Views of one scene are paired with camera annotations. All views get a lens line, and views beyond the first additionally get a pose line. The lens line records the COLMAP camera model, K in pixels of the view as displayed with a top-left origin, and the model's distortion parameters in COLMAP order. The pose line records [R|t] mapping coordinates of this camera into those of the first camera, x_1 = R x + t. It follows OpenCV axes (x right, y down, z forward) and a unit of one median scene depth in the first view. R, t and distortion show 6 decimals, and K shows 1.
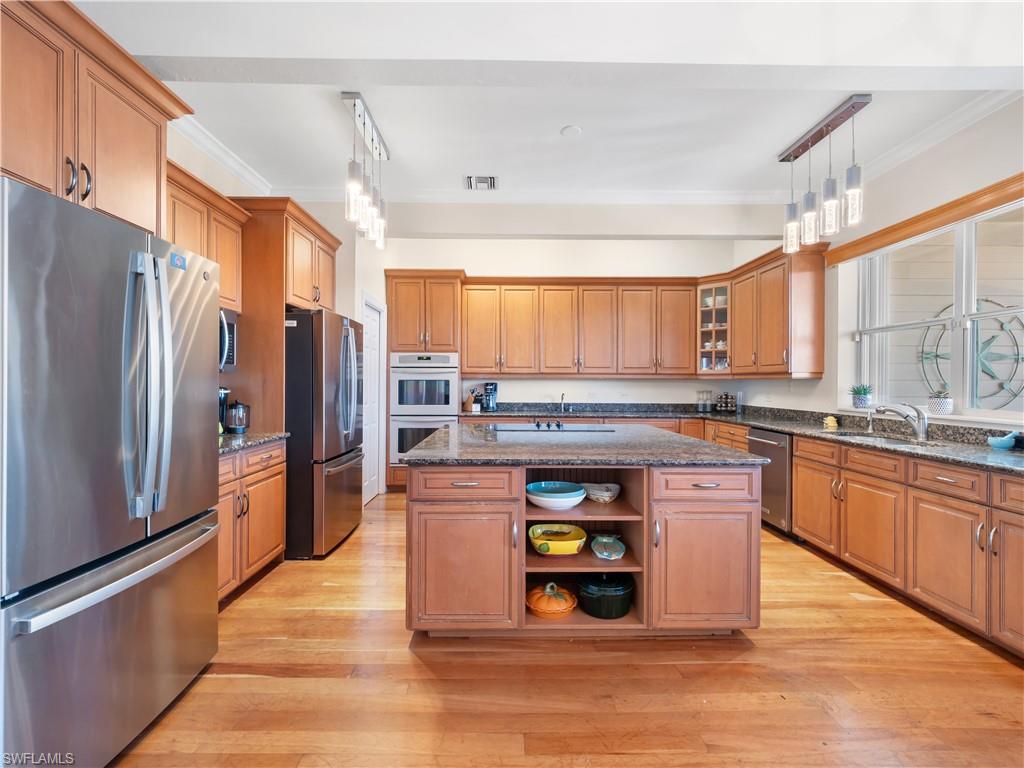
lens RADIAL K [[438.0, 0, 504.0], [0, 438.0, 382.4], [0, 0, 1]] dist [-0.006866, -0.001522]
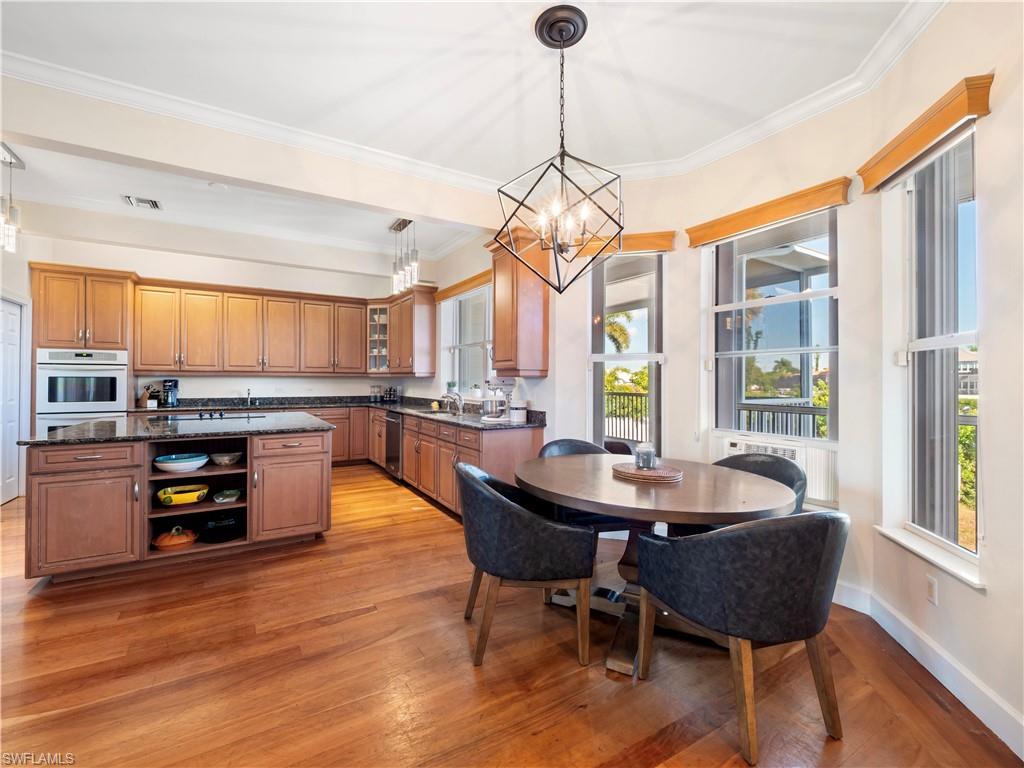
lens RADIAL K [[438.0, 0, 512.3], [0, 438.0, 378.0], [0, 0, 1]] dist [-0.006866, -0.001522]
pose [[0.862963, 0.001611, 0.505265, 0.163031], [-0.000271, 0.999996, -0.002726, -0.000502], [-0.505267, 0.002215, 0.862960, -0.354416]]
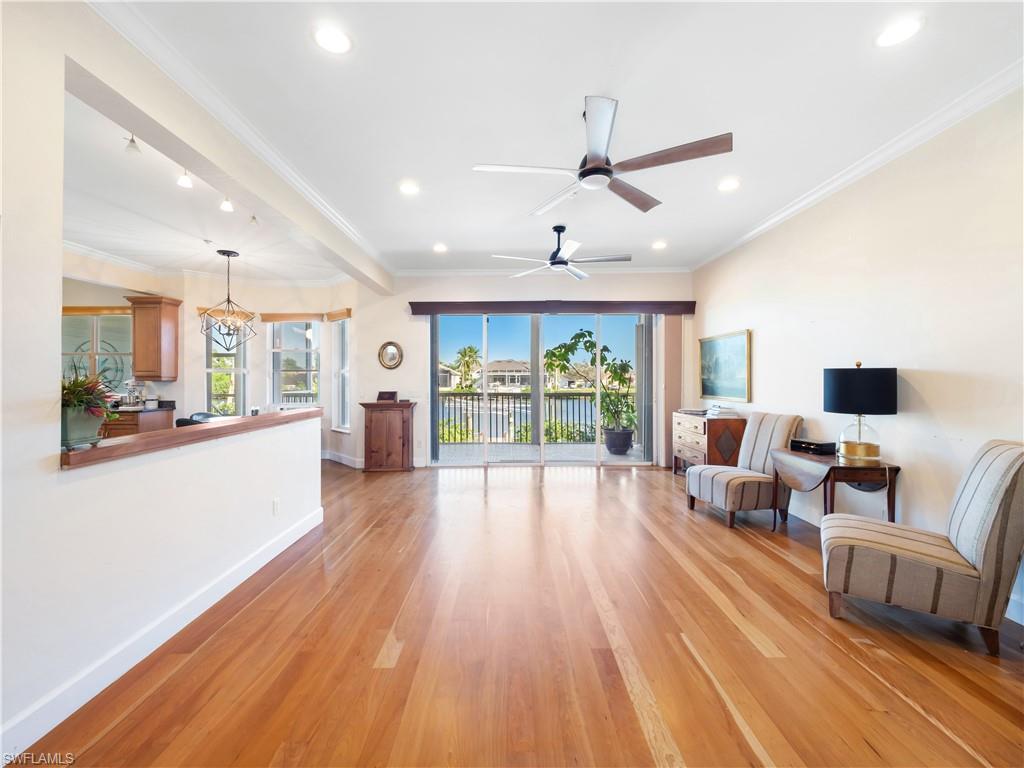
lens RADIAL K [[438.0, 0, 507.3], [0, 438.0, 375.0], [0, 0, 1]] dist [-0.006866, -0.001522]
pose [[0.021618, 0.003132, 0.999761, -0.712160], [0.000843, 0.999995, -0.003151, -0.017282], [-0.999766, 0.000911, 0.021616, -0.771395]]
